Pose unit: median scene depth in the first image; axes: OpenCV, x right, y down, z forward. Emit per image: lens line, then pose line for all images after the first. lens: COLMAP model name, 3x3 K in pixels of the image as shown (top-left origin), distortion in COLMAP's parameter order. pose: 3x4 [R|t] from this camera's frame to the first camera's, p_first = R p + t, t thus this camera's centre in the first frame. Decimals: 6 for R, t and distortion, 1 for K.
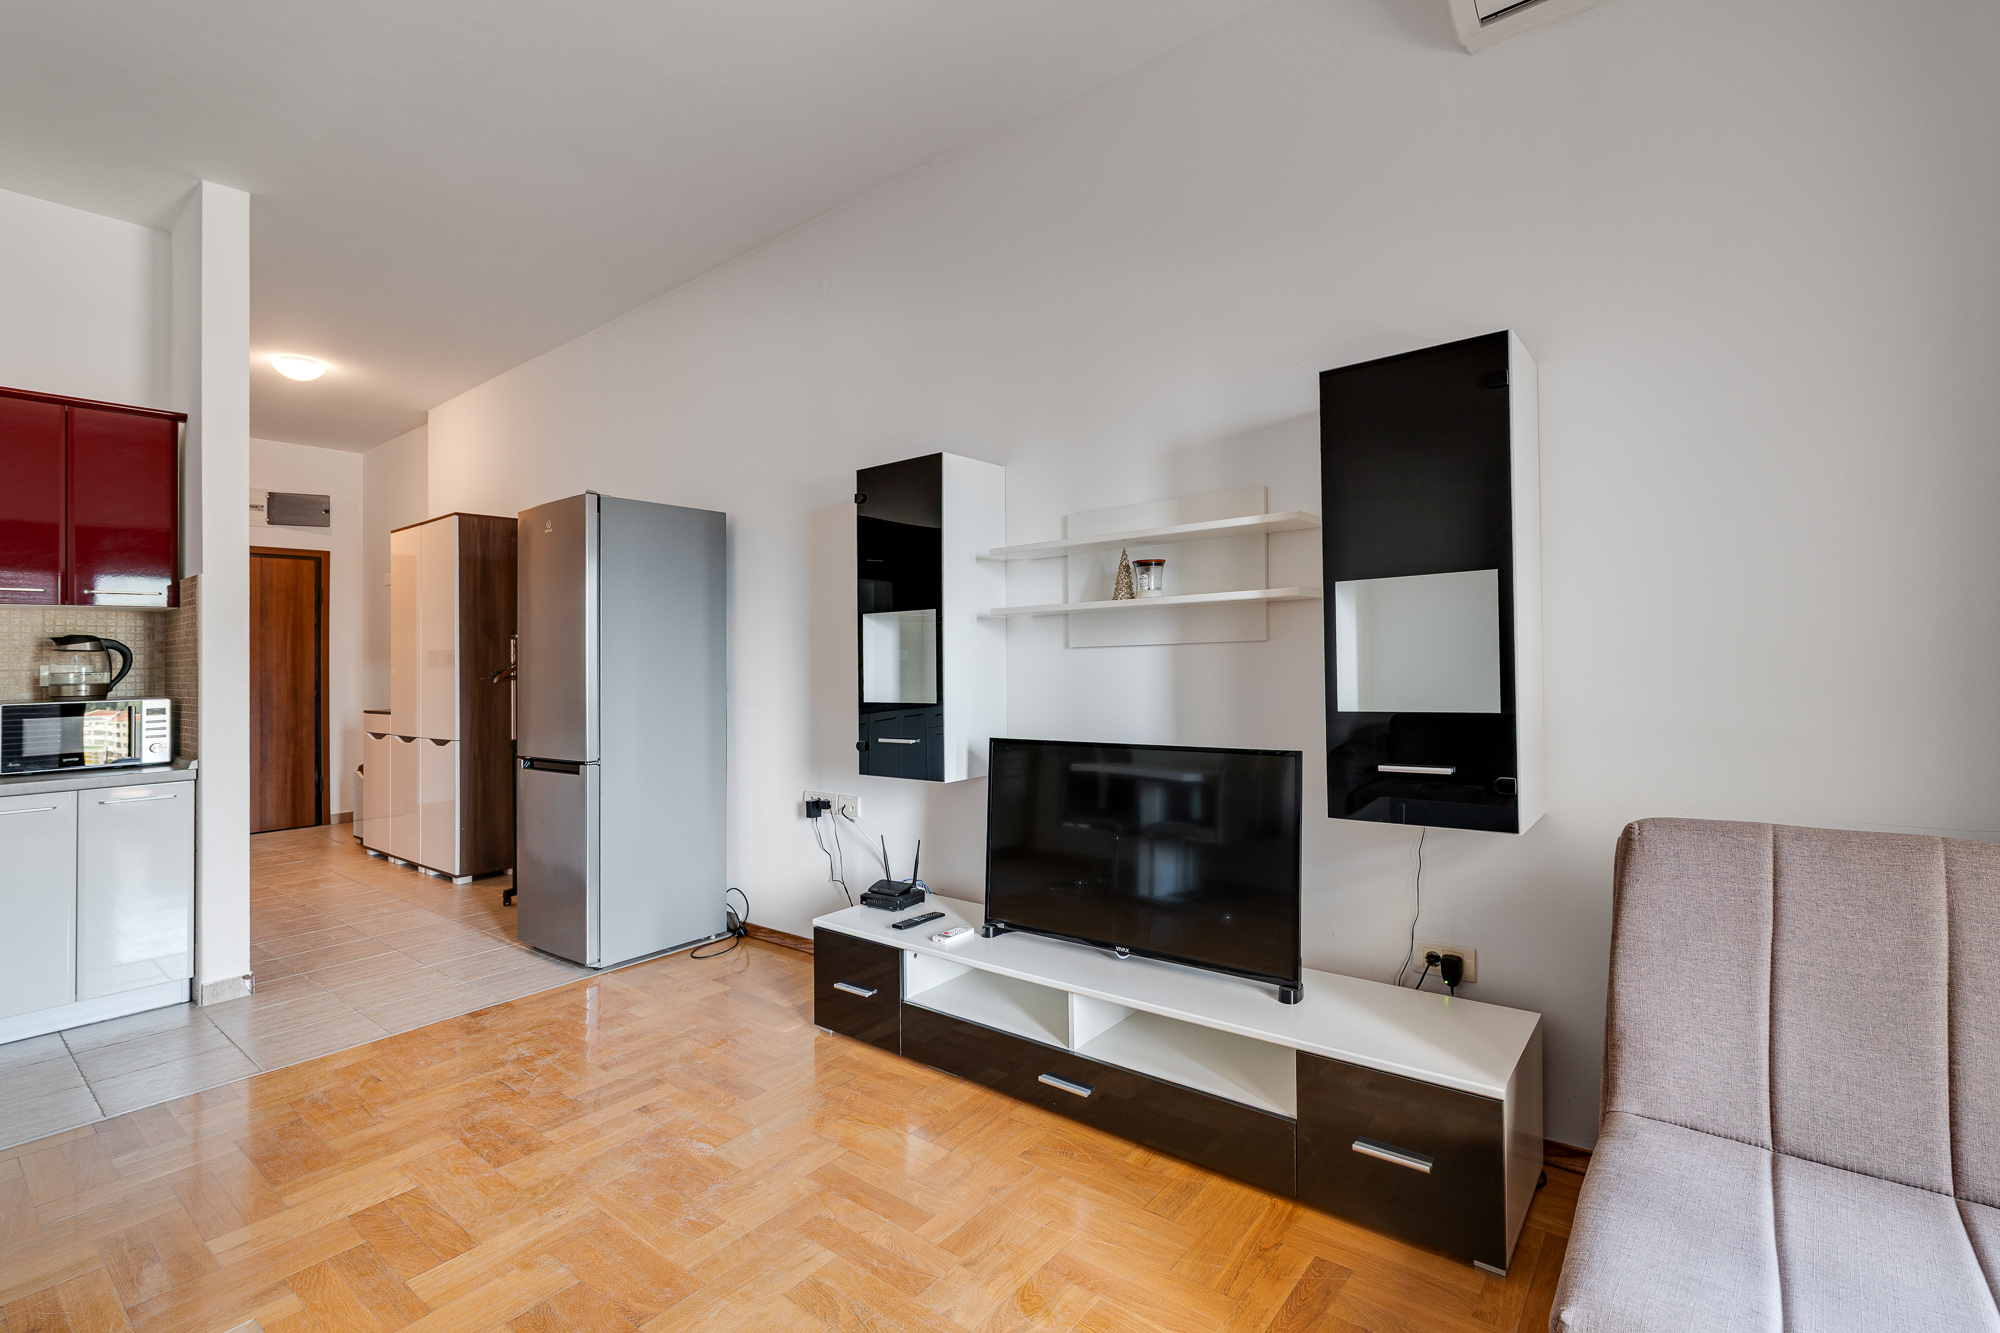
lens RADIAL K [[907.2, 0, 1003.0], [0, 907.2, 657.3], [0, 0, 1]] dist [-0.003284, 0.001281]
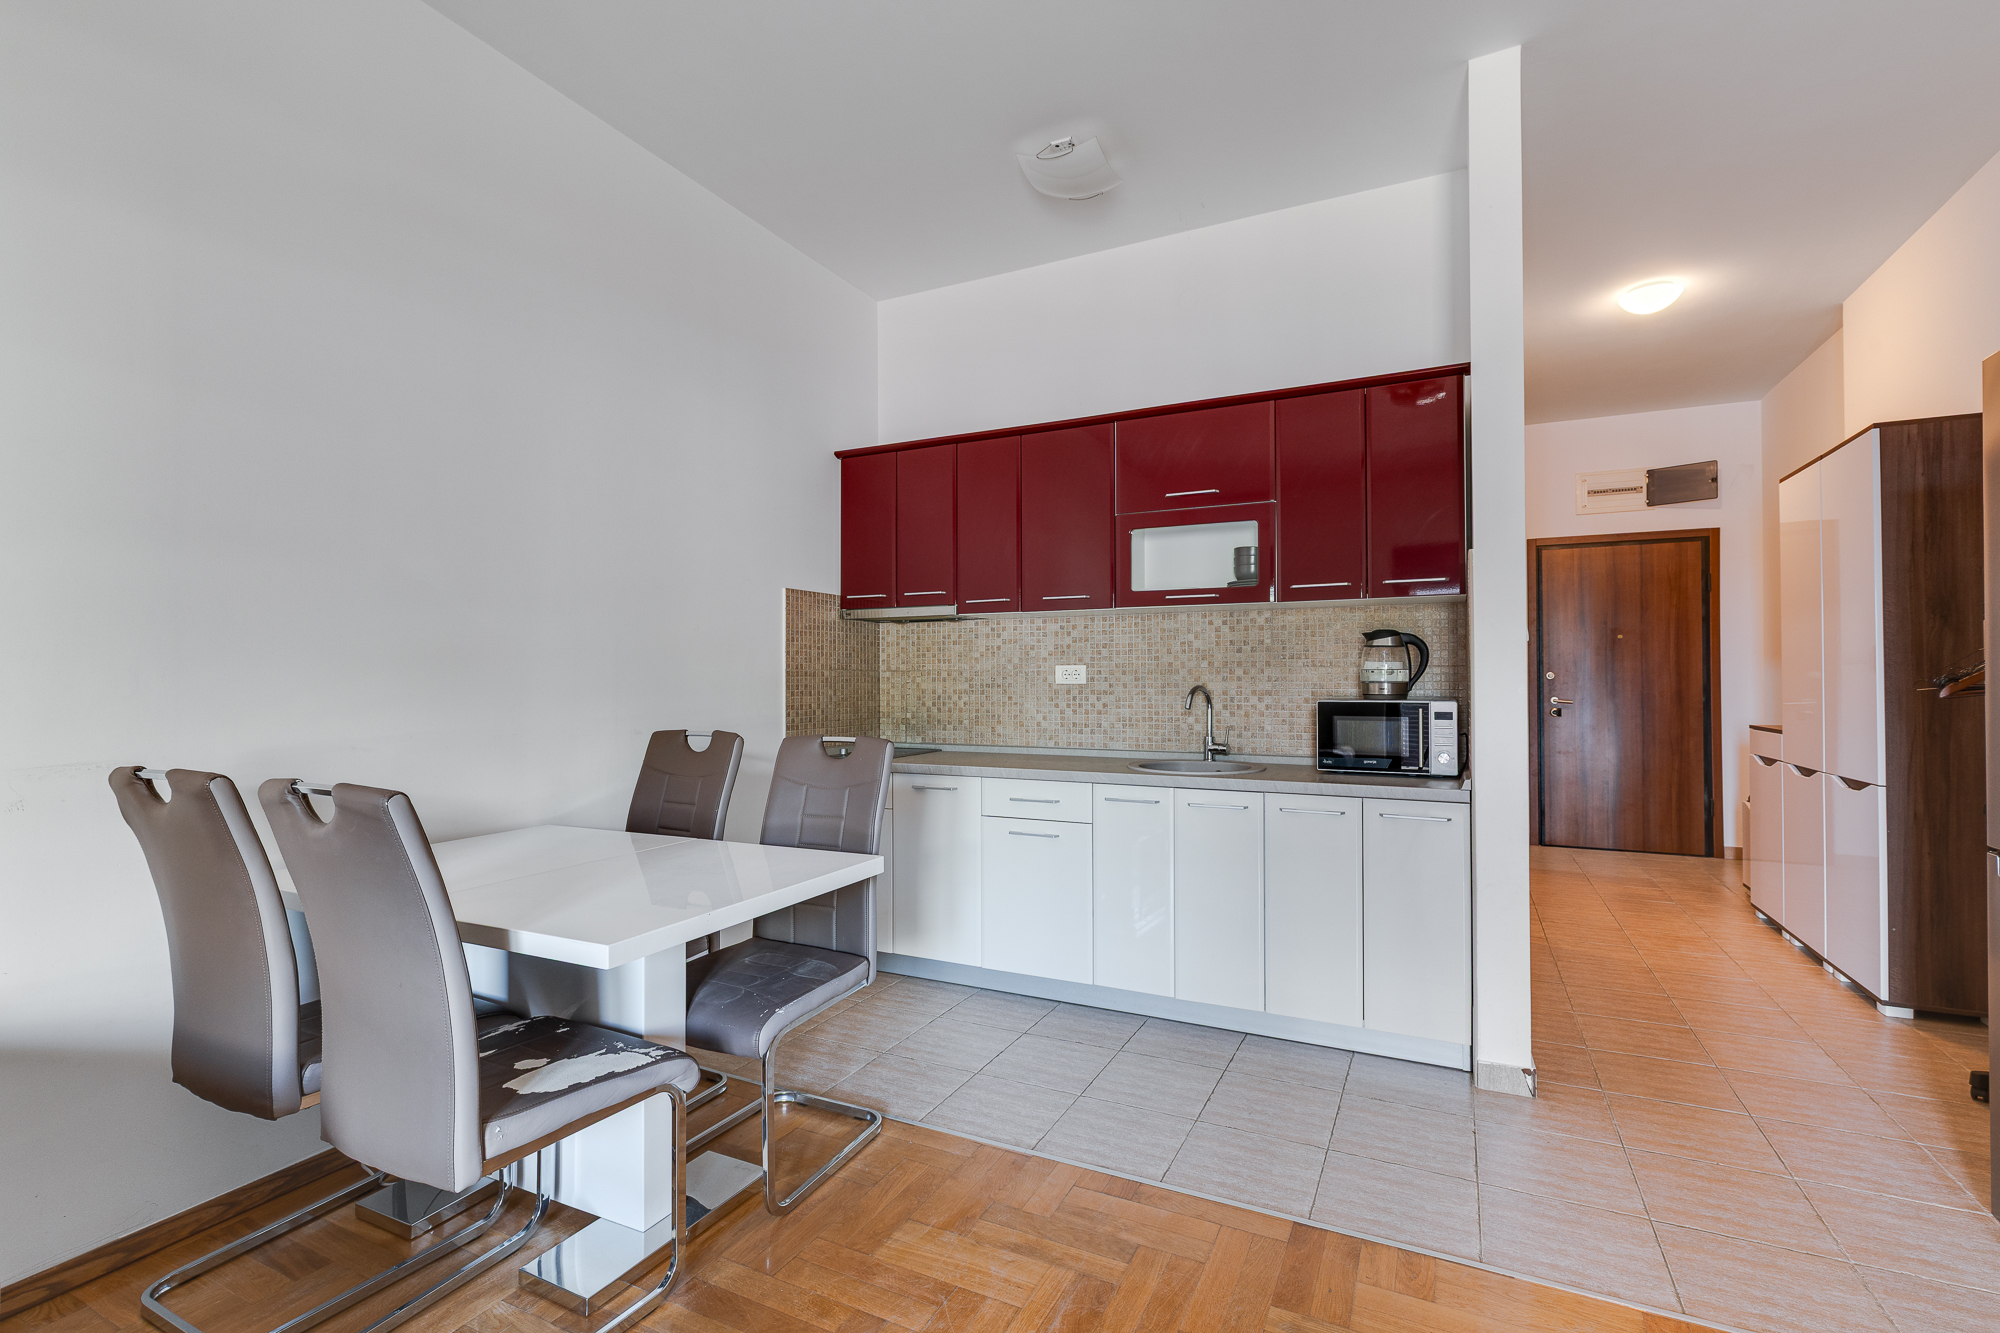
lens RADIAL K [[907.2, 0, 997.9], [0, 907.2, 649.2], [0, 0, 1]] dist [-0.003284, 0.001281]
pose [[0.219238, -0.010282, -0.975617, -0.121269], [0.000239, 0.999945, -0.010485, 0.003408], [0.975671, 0.002066, 0.219229, 0.260388]]
